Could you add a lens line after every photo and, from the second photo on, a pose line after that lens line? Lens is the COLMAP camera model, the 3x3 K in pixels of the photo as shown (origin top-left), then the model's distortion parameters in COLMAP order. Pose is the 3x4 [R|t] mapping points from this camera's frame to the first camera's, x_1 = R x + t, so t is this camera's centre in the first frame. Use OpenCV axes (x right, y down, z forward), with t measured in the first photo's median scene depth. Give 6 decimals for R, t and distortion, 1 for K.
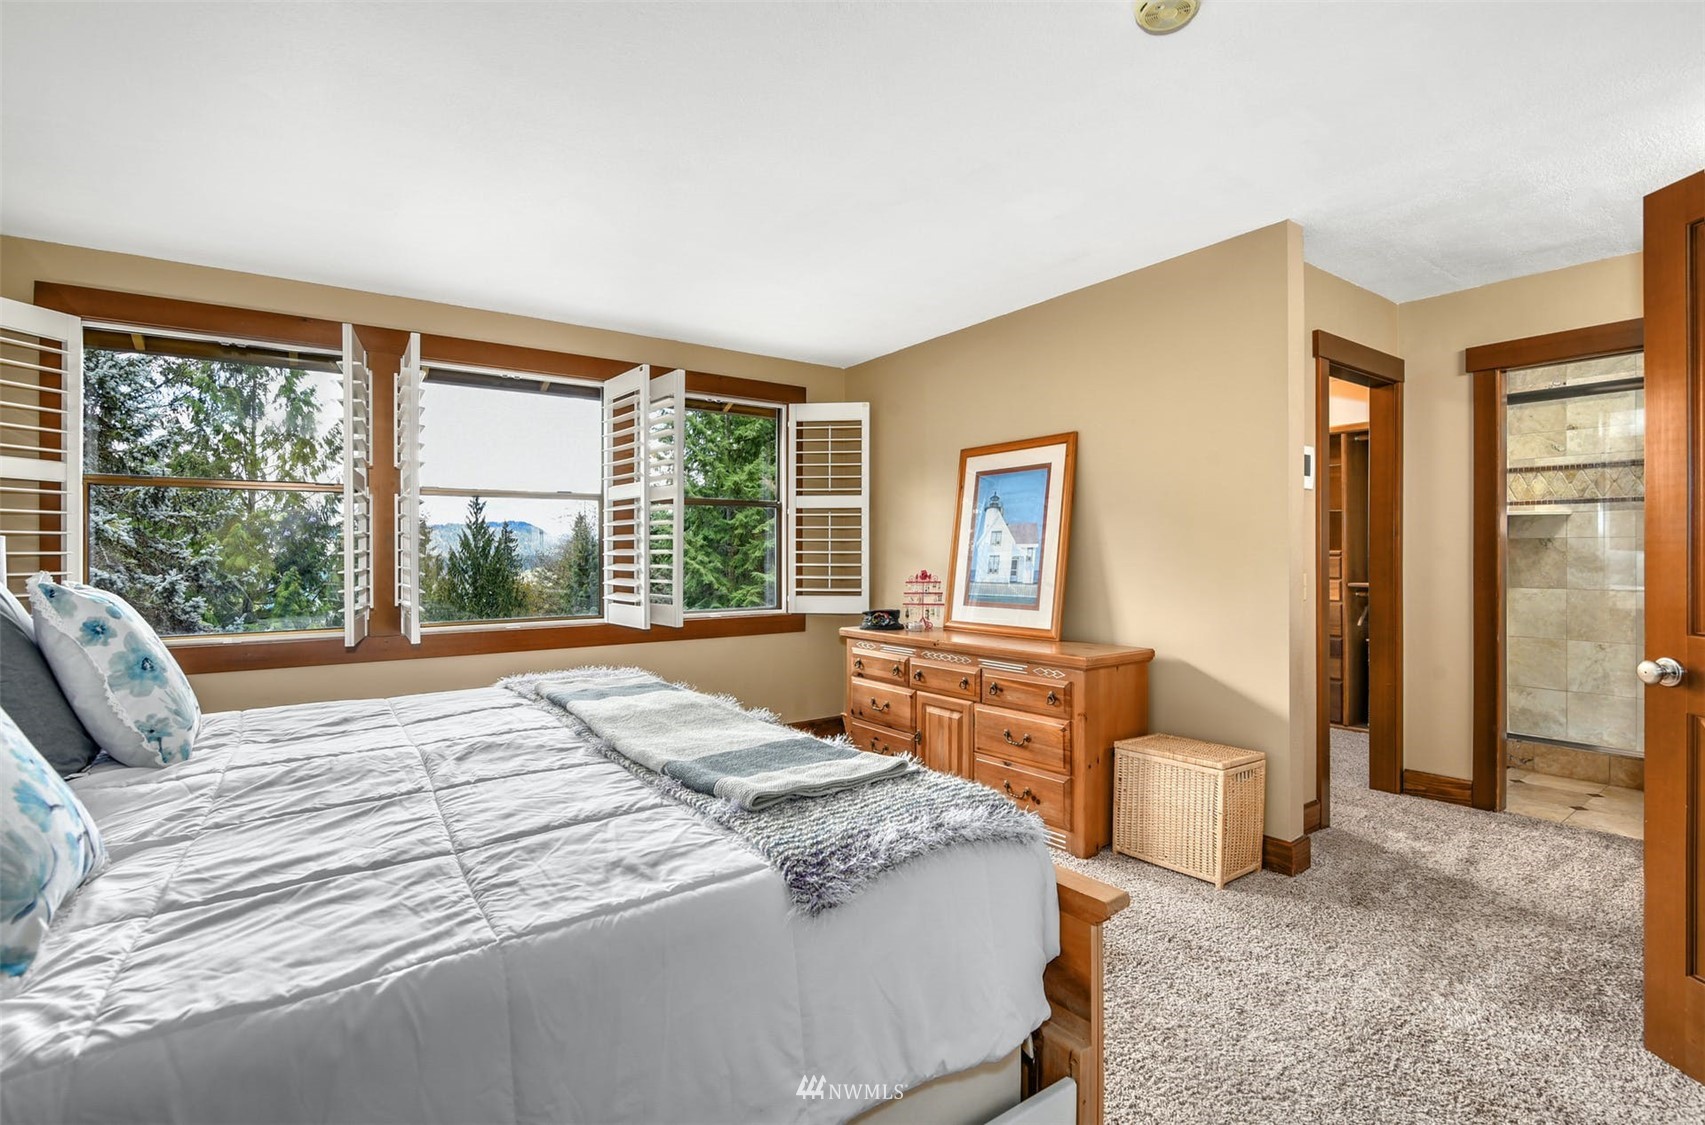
lens RADIAL K [[777.8, 0, 852.5], [0, 777.8, 562.5], [0, 0, 1]] dist [-0.003427, -0.000508]
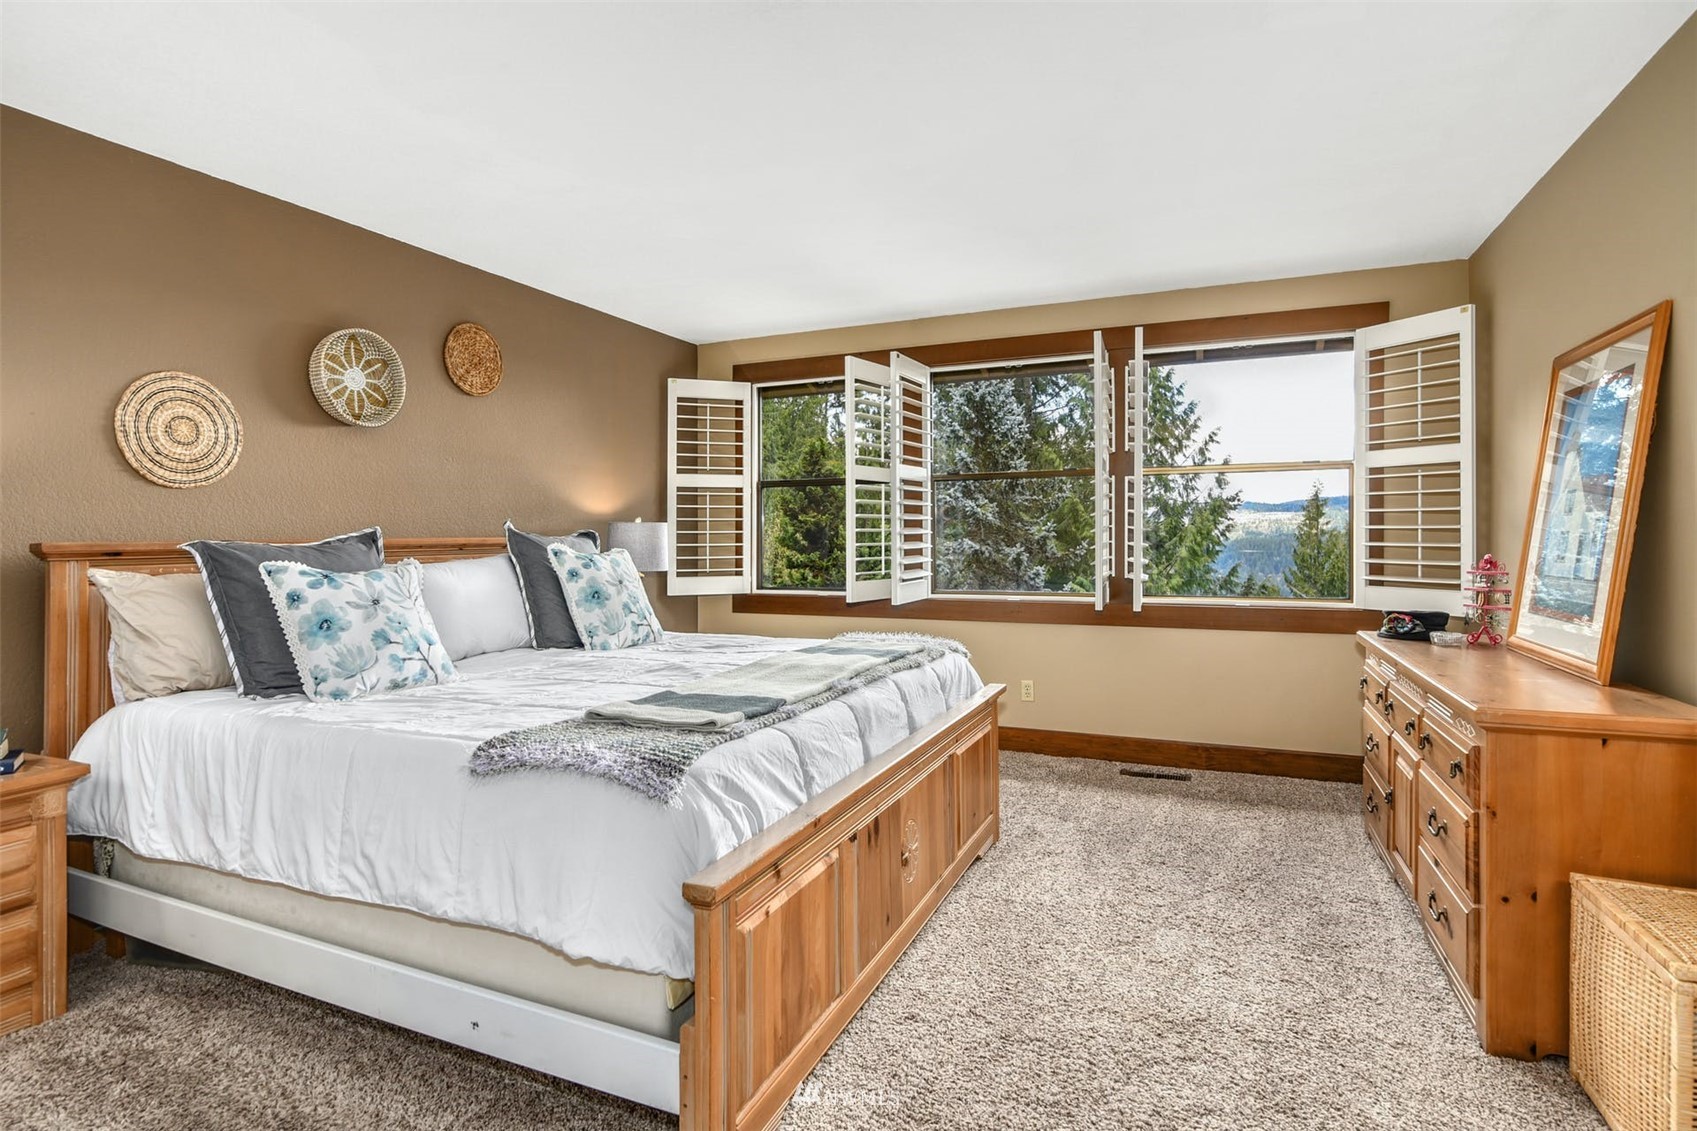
lens RADIAL K [[769.4, 0, 848.5], [0, 769.4, 565.5], [0, 0, 1]] dist [-0.010115, -0.000372]
pose [[0.563673, 0.031832, -0.825385, 0.264914], [-0.003527, 0.999341, 0.036133, 0.000331], [0.825991, -0.017456, 0.563413, 0.161850]]
